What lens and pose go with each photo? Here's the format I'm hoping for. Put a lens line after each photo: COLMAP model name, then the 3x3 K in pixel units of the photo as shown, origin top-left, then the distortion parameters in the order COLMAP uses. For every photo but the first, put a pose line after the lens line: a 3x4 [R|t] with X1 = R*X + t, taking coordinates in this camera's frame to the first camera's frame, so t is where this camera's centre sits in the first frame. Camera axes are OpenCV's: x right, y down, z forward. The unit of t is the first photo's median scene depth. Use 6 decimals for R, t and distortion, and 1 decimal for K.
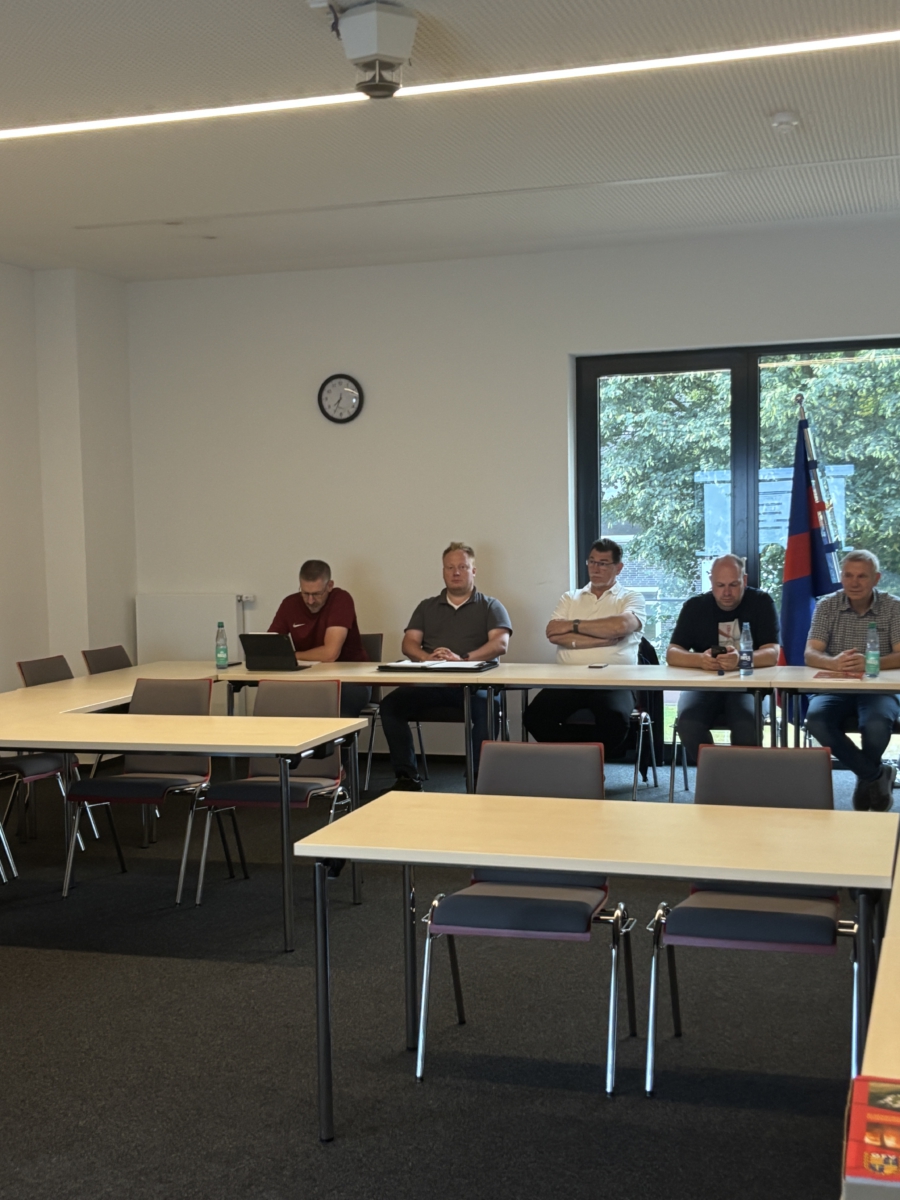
lens RADIAL K [[1523.9, 0, 450.0], [0, 1523.9, 600.0], [0, 0, 1]] dist [0.116583, -0.056565]
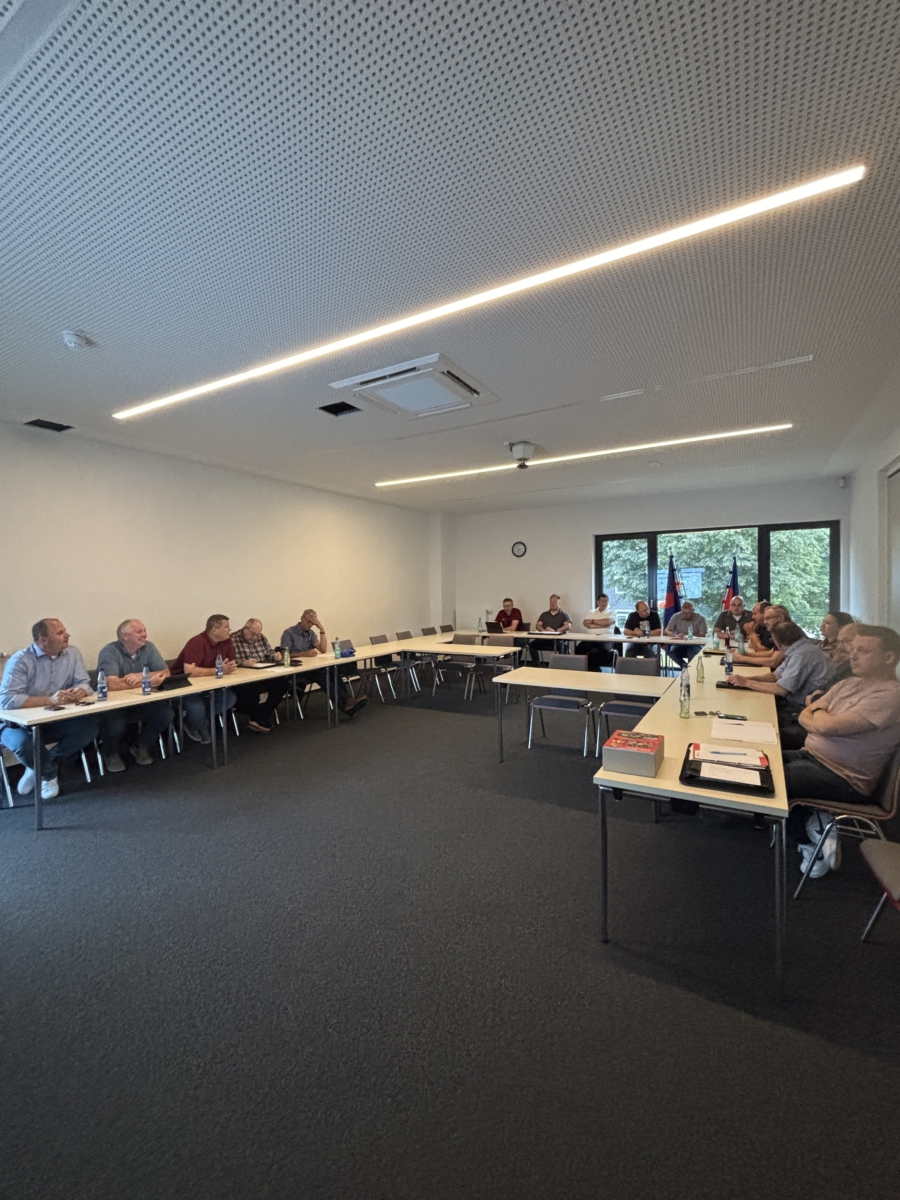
lens RADIAL K [[495.0, 0, 450.0], [0, 495.0, 600.0], [0, 0, 1]] dist [-0.000183, -0.000006]
pose [[0.976050, 0.010219, -0.217306, 0.018842], [-0.015541, 0.999619, -0.022796, 0.000924], [0.216990, 0.025628, 0.975837, -0.059620]]
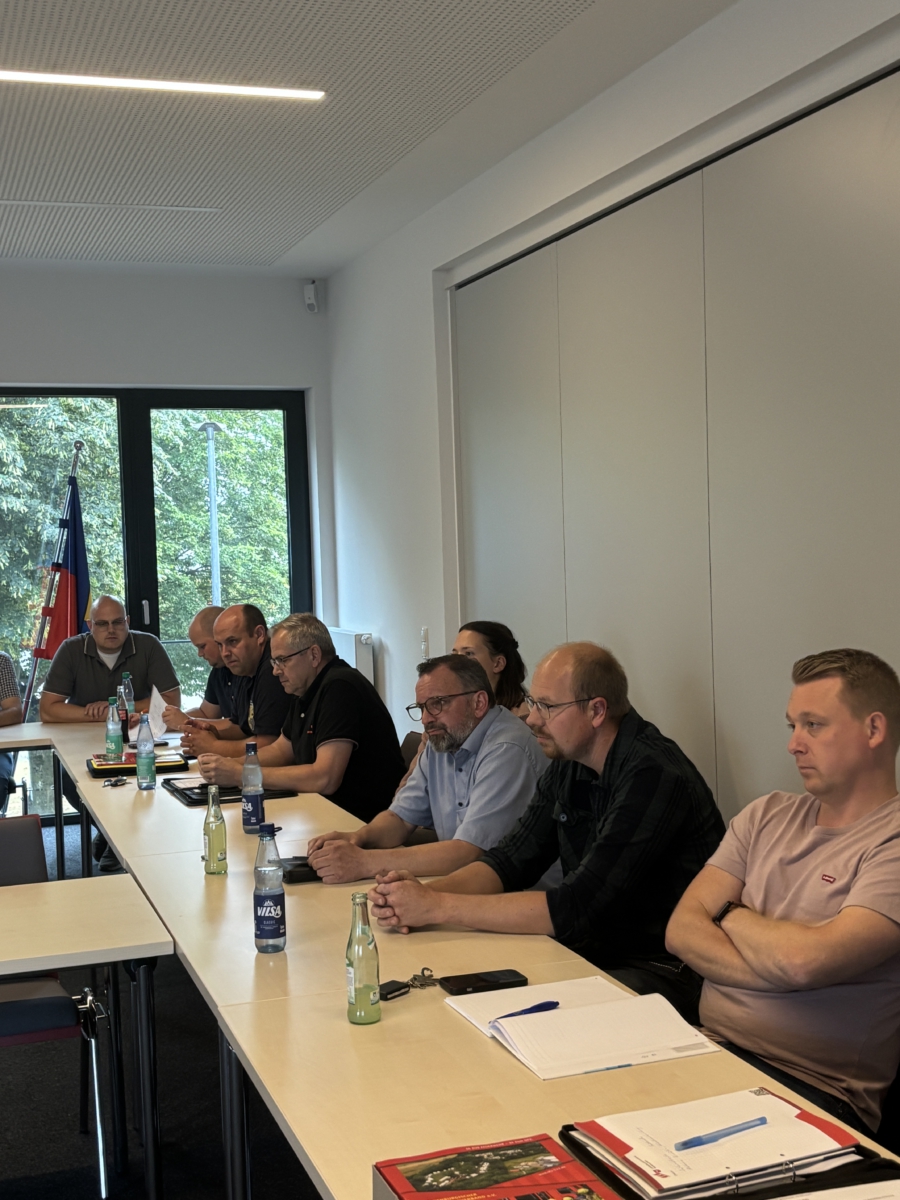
lens RADIAL K [[1523.9, 0, 450.0], [0, 1523.9, 600.0], [0, 0, 1]] dist [0.116583, -0.056565]
pose [[0.814706, -0.032138, 0.578983, -0.039813], [0.052201, 0.998474, -0.018030, -0.002619], [-0.577520, 0.044913, 0.815140, 0.032796]]
